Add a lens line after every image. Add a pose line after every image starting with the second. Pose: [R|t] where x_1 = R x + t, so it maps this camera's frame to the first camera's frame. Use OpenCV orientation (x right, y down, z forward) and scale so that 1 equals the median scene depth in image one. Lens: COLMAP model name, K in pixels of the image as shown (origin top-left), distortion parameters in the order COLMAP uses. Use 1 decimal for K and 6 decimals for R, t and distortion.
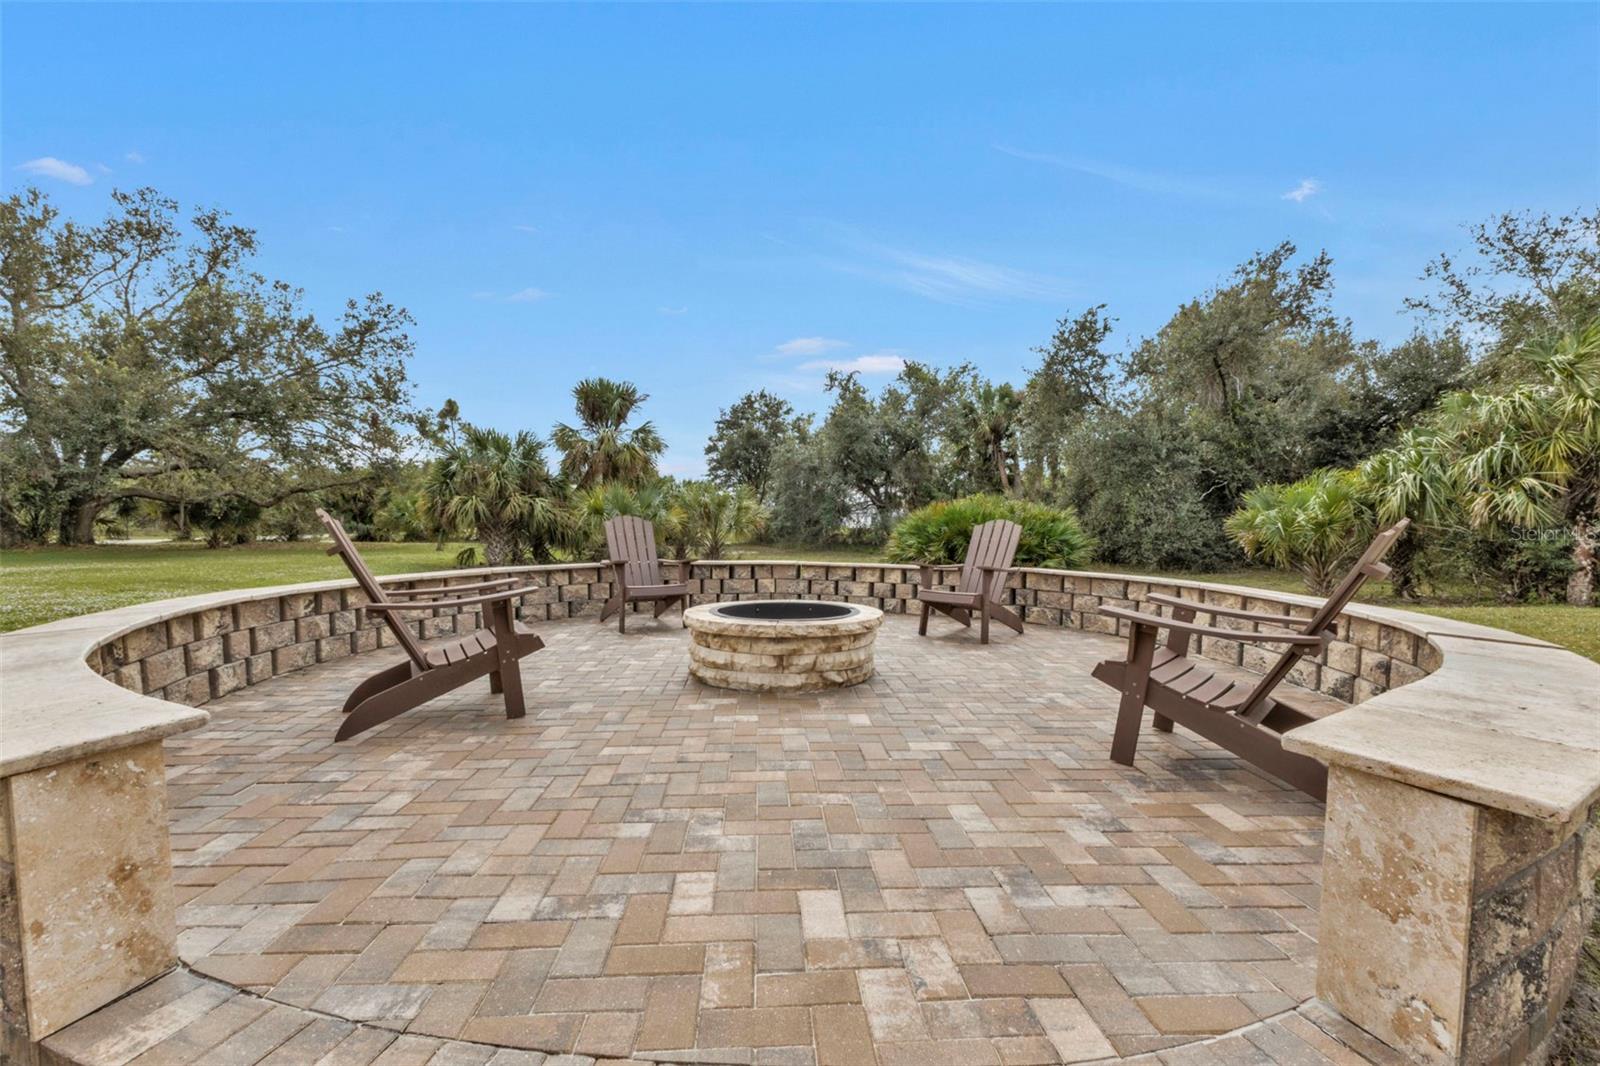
lens RADIAL K [[685.8, 0, 802.5], [0, 685.8, 529.1], [0, 0, 1]] dist [0.007484, -0.000722]
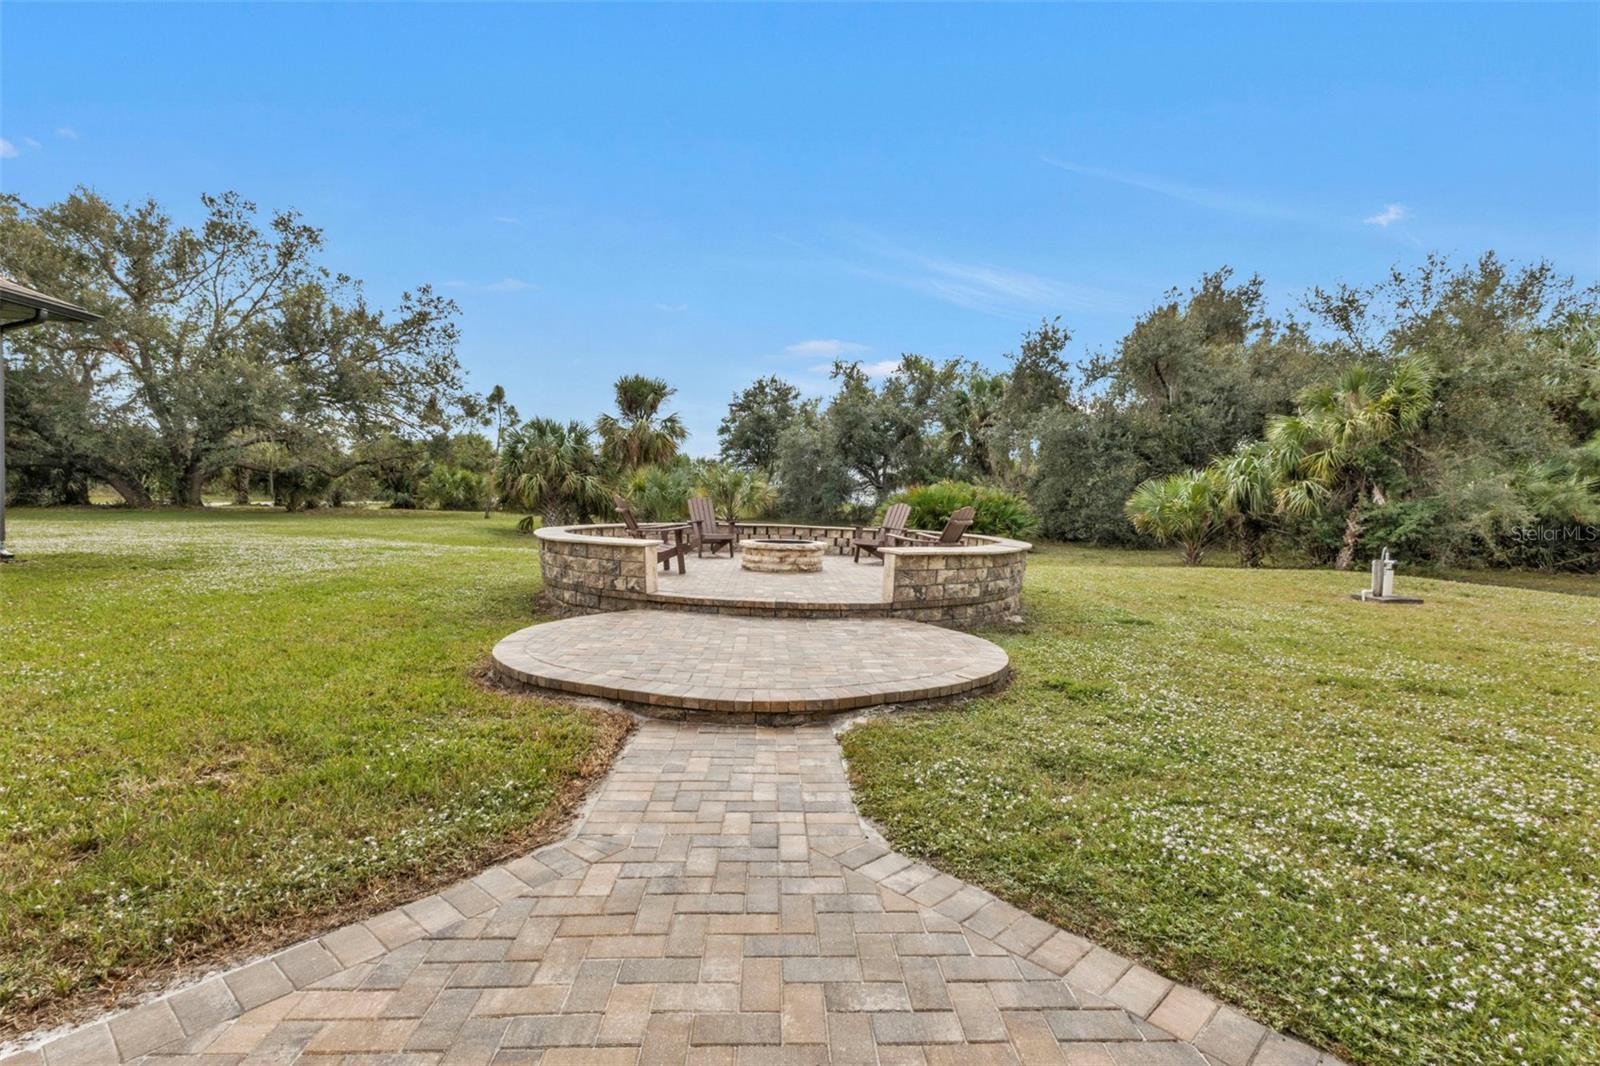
lens RADIAL K [[719.5, 0, 804.9], [0, 719.5, 534.8], [0, 0, 1]] dist [0.004002, -0.000076]
pose [[0.999754, 0.020867, -0.007503, 0.008689], [-0.020552, 0.998992, 0.039899, -0.000121], [0.008328, -0.039735, 0.999176, -0.194788]]
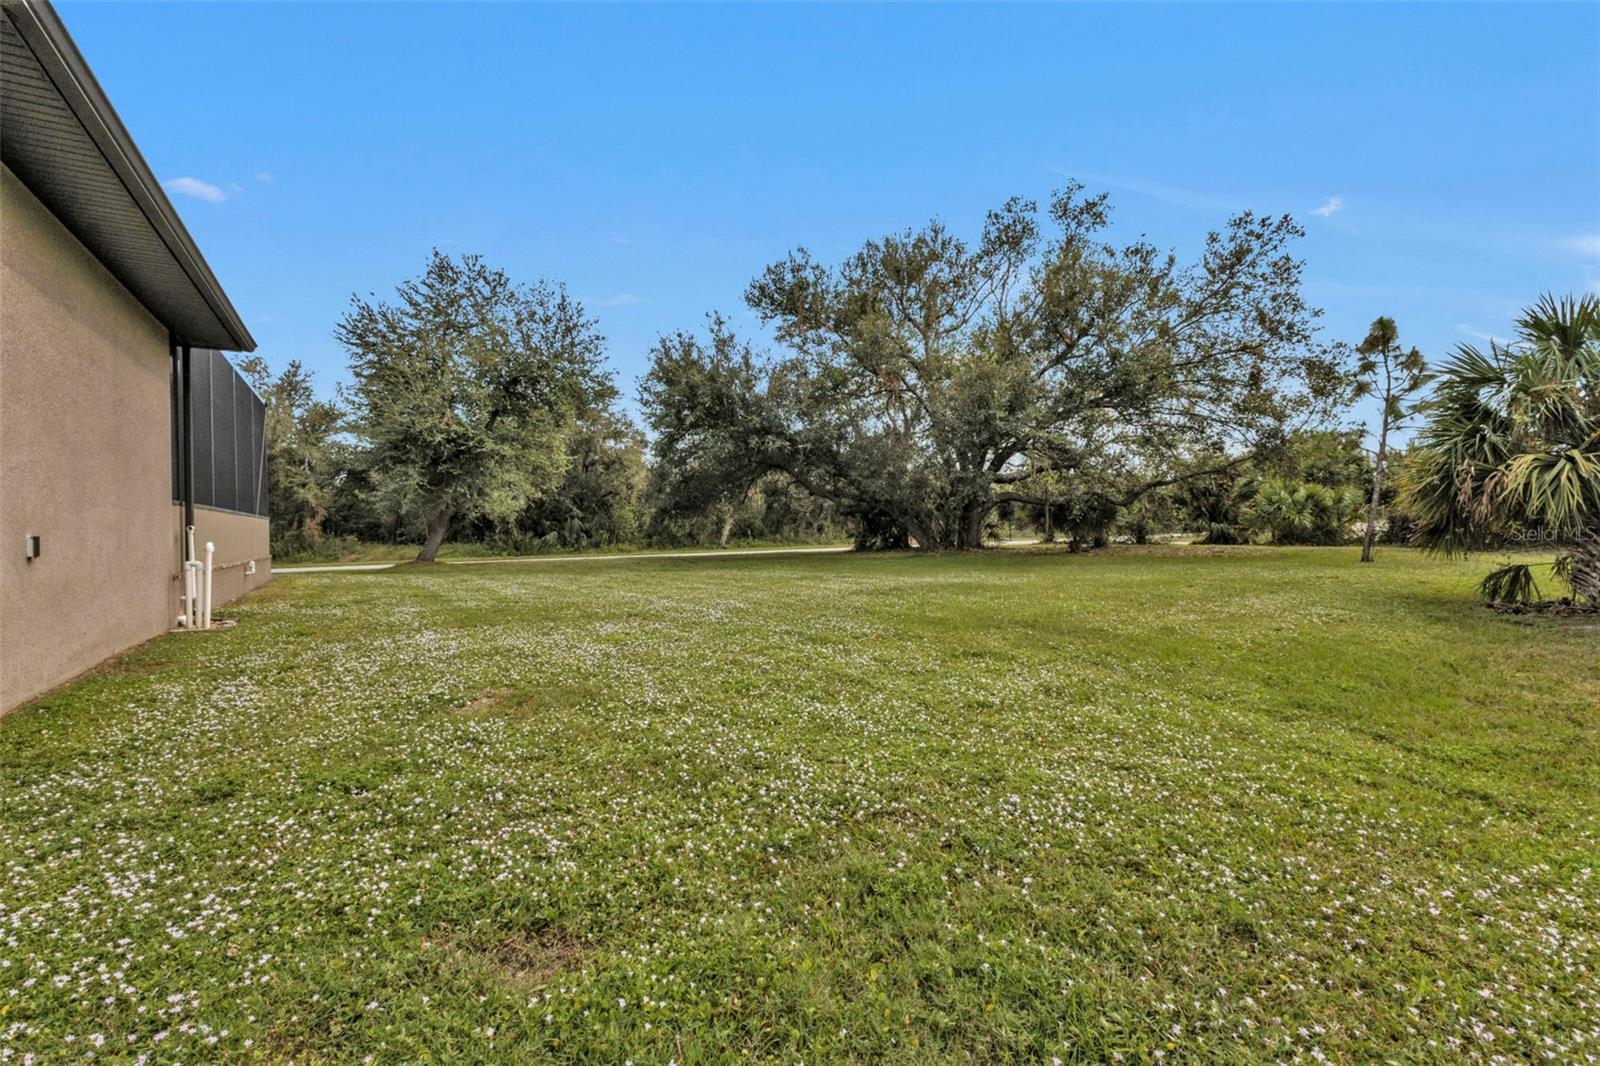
lens RADIAL K [[685.8, 0, 802.5], [0, 685.8, 529.1], [0, 0, 1]] dist [0.007484, -0.000722]
pose [[0.475841, -0.017502, -0.879357, -0.217579], [0.019709, 0.999763, -0.009233, -0.002728], [0.879311, -0.012938, 0.476073, 0.241043]]
